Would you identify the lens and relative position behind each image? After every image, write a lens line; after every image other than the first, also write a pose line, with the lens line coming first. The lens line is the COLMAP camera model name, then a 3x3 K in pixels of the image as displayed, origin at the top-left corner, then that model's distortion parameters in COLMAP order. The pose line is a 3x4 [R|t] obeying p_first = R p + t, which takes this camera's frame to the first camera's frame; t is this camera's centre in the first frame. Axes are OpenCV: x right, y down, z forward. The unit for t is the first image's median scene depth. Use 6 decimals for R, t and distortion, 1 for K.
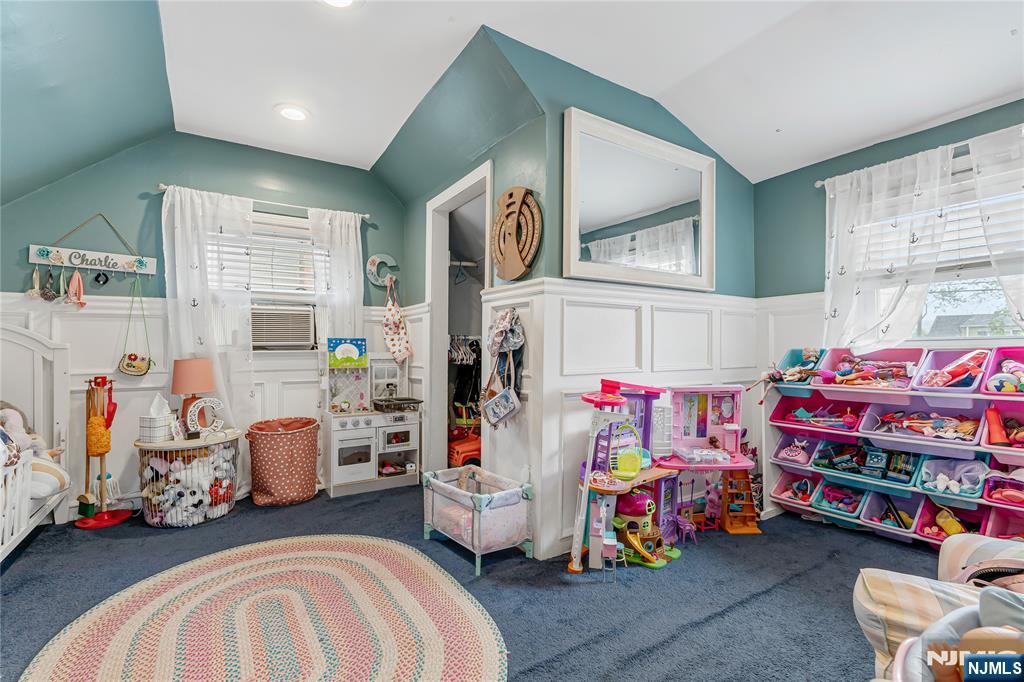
lens RADIAL K [[471.5, 0, 515.1], [0, 471.5, 344.9], [0, 0, 1]] dist [-0.000348, 0.001335]
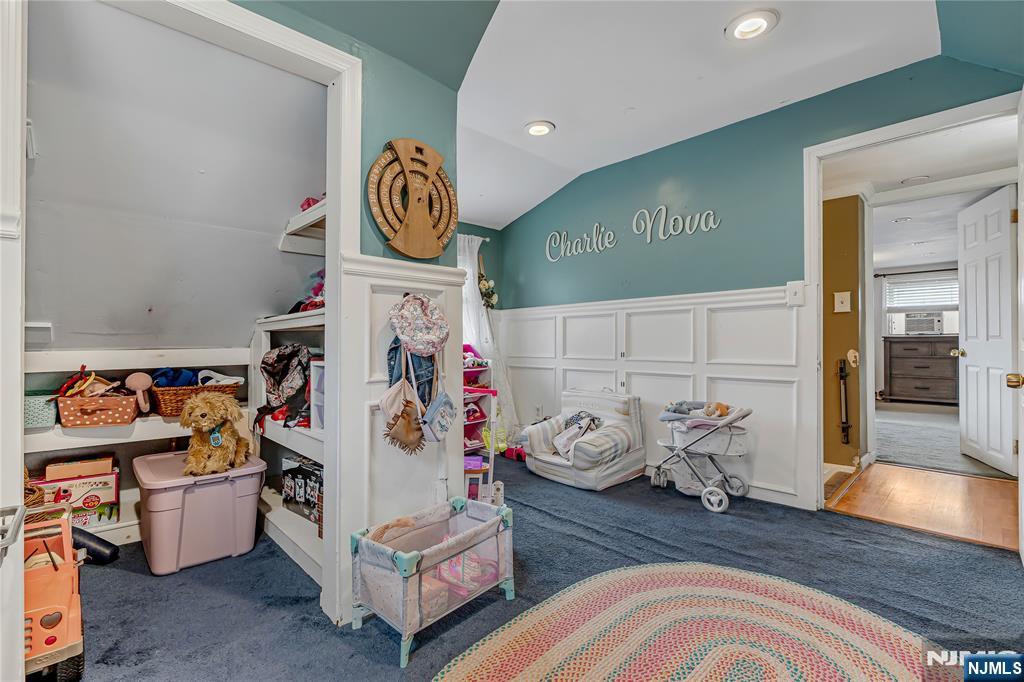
lens RADIAL K [[471.5, 0, 510.4], [0, 471.5, 344.1], [0, 0, 1]] dist [-0.000348, 0.001335]
pose [[-0.199417, 0.001245, 0.979914, -0.923702], [-0.007751, 0.999966, -0.002847, 0.008731], [-0.979884, -0.008163, -0.199401, 1.146255]]
